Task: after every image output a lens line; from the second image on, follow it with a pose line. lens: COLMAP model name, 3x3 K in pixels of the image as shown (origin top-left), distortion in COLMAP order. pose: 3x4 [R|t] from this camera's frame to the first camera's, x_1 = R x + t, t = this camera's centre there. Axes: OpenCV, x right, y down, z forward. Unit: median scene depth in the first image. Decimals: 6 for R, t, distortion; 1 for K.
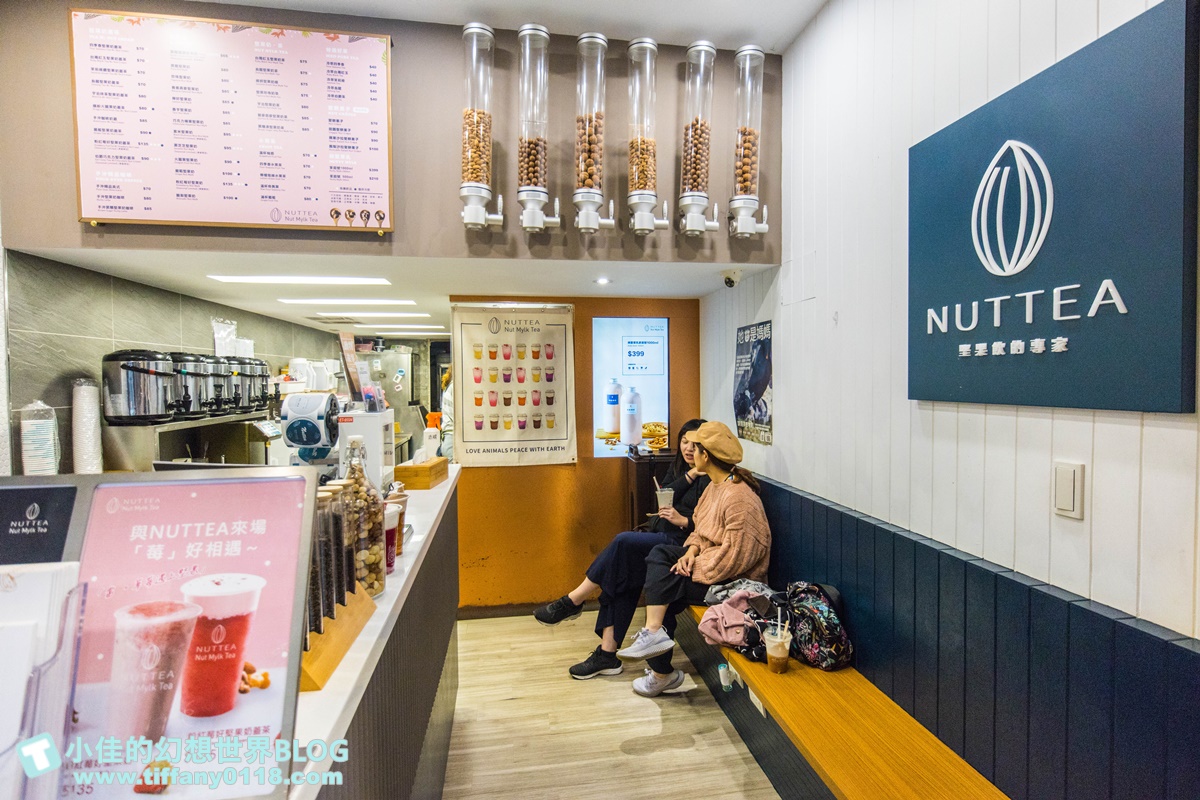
lens RADIAL K [[621.0, 0, 617.5], [0, 621.0, 398.7], [0, 0, 1]] dist [-0.005758, -0.000772]
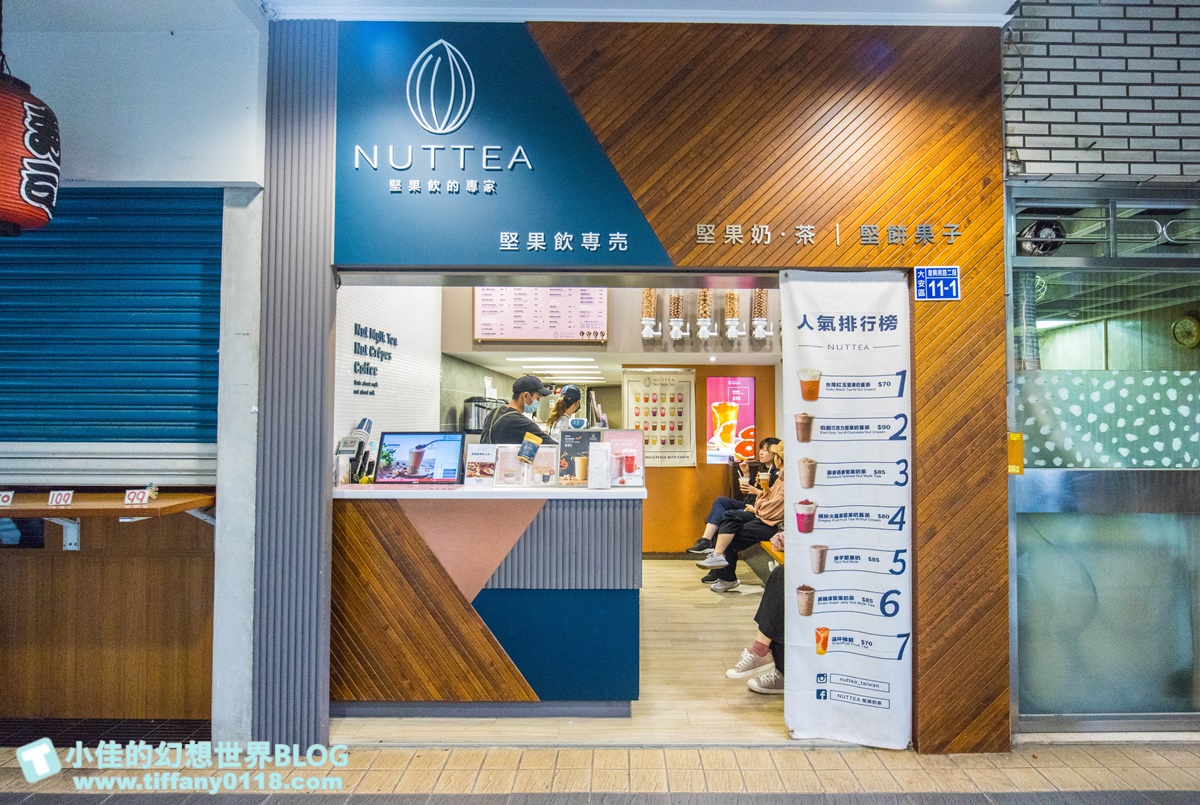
lens RADIAL K [[621.0, 0, 617.5], [0, 621.0, 401.2], [0, 0, 1]] dist [-0.005758, -0.000772]
pose [[0.981993, 0.008555, -0.188722, 0.056372], [-0.019412, 0.998256, -0.055753, 0.041583], [0.187916, 0.058412, 0.980447, -0.956076]]
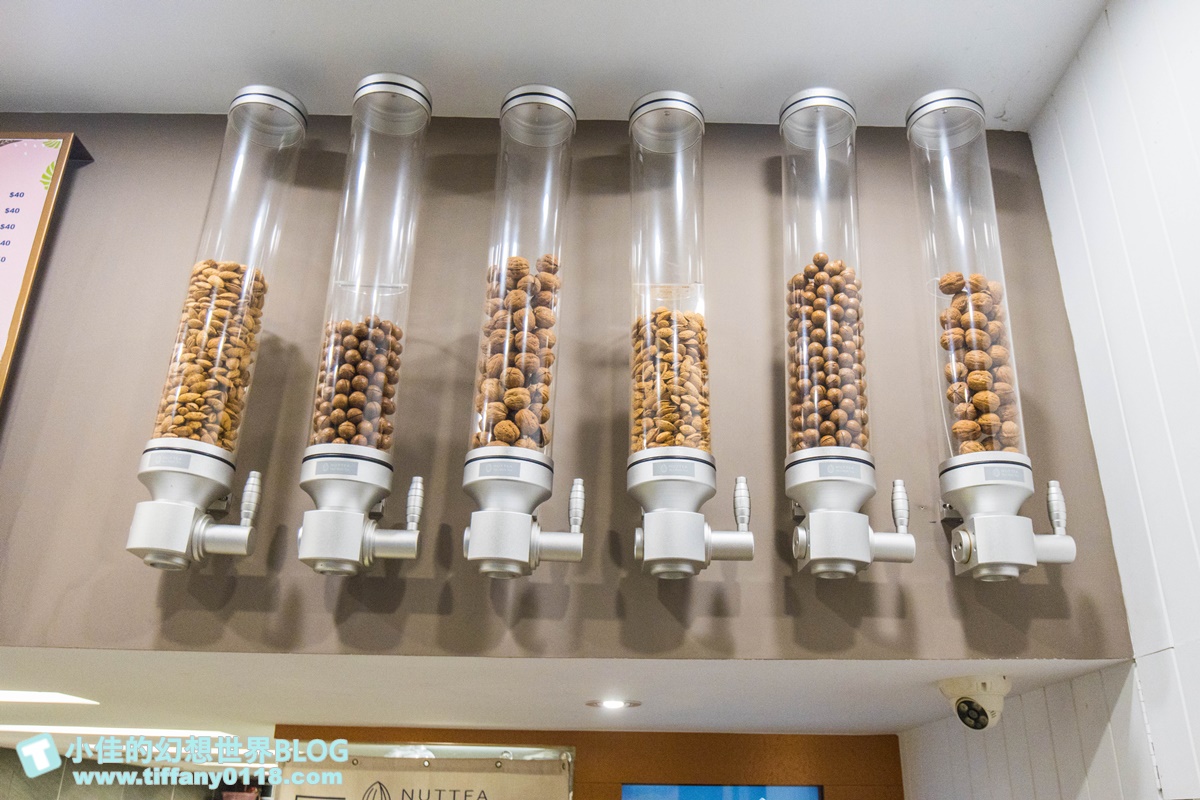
lens RADIAL K [[973.3, 0, 596.3], [0, 973.3, 381.2], [0, 0, 1]] dist [-0.042077, -0.000445]
pose [[0.985163, -0.051913, -0.163581, 0.088422], [-0.026918, 0.894616, -0.446025, -0.128916], [0.169497, 0.443810, 0.879945, 0.503647]]
